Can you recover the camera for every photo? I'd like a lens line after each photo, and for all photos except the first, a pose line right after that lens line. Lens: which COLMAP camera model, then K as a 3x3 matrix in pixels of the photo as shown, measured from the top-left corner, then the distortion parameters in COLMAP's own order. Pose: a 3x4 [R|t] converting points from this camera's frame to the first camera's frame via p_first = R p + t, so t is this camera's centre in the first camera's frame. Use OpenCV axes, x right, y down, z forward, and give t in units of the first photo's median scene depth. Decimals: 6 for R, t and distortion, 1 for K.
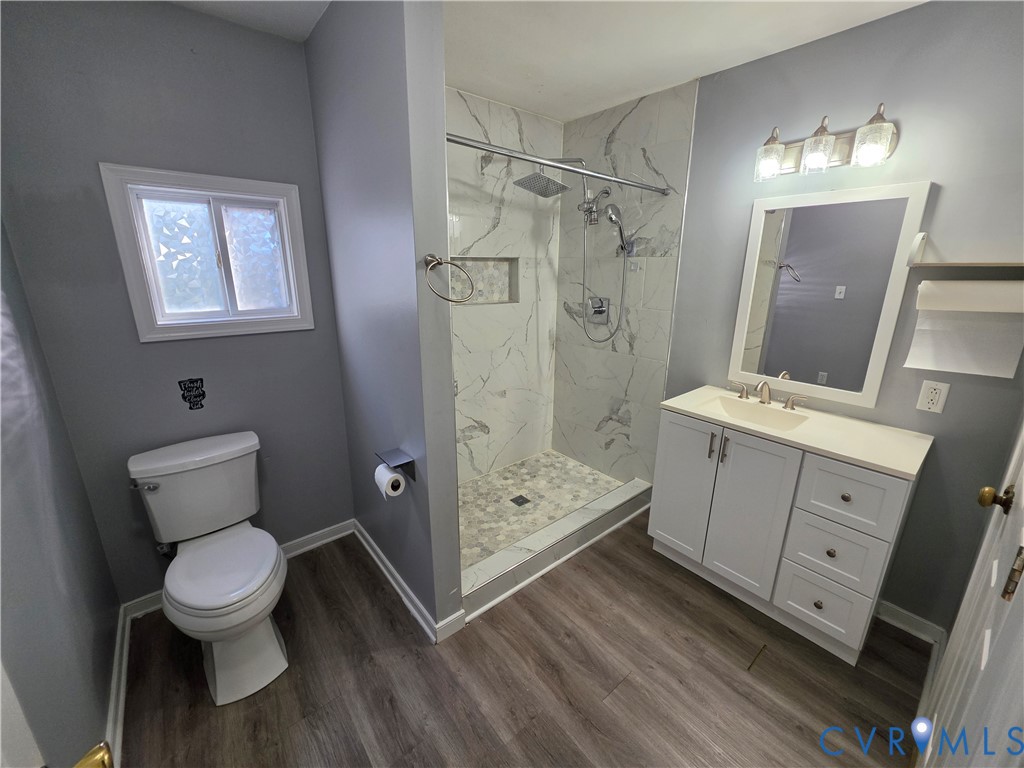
lens RADIAL K [[412.1, 0, 511.6], [0, 412.1, 380.3], [0, 0, 1]] dist [-0.000991, 0.000106]
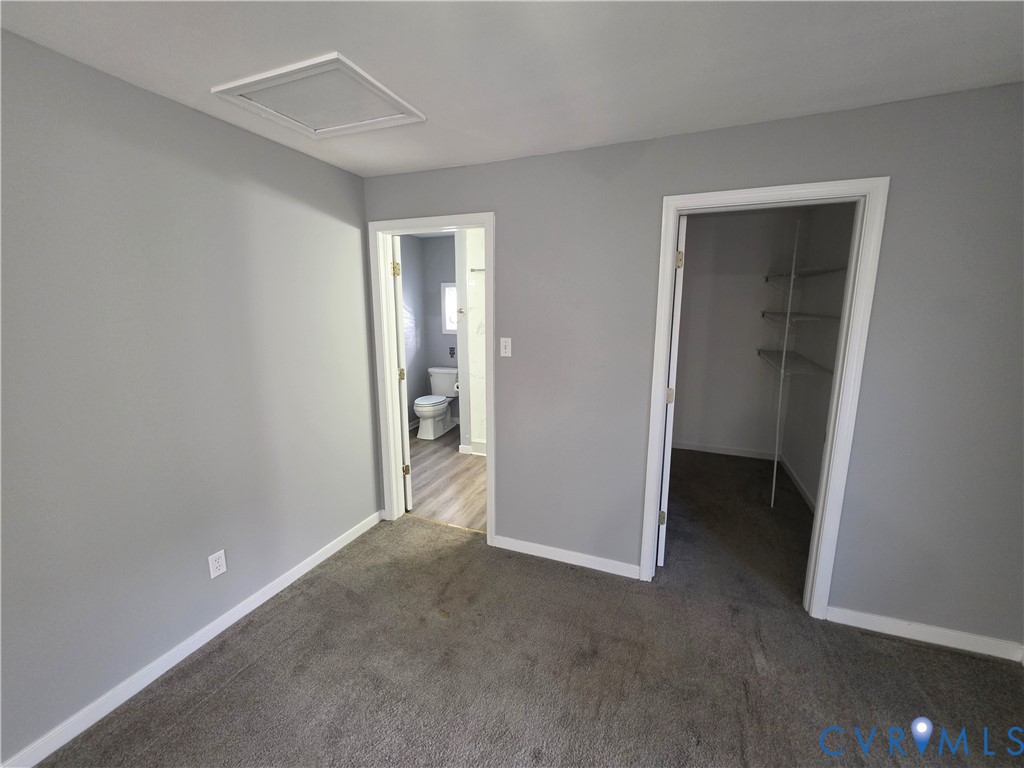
lens RADIAL K [[412.1, 0, 511.6], [0, 412.1, 380.3], [0, 0, 1]] dist [-0.000991, 0.000106]
pose [[0.481152, 0.150478, -0.863626, 1.587948], [-0.230923, 0.972119, 0.040728, 0.005886], [0.845676, 0.179835, 0.502486, -0.086940]]
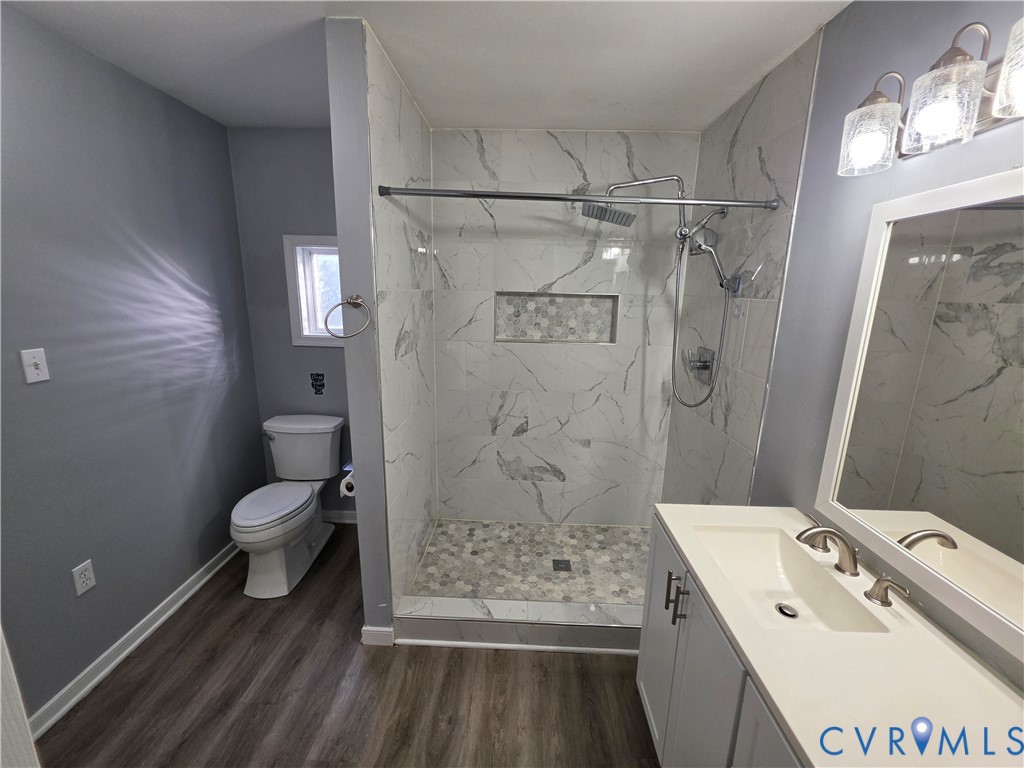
lens RADIAL K [[412.1, 0, 511.6], [0, 412.1, 380.3], [0, 0, 1]] dist [-0.000991, 0.000106]
pose [[0.750042, 0.153792, -0.643261, 0.516593], [-0.195547, 0.980673, 0.006452, -0.093599], [0.631821, 0.120949, 0.765619, 0.241587]]
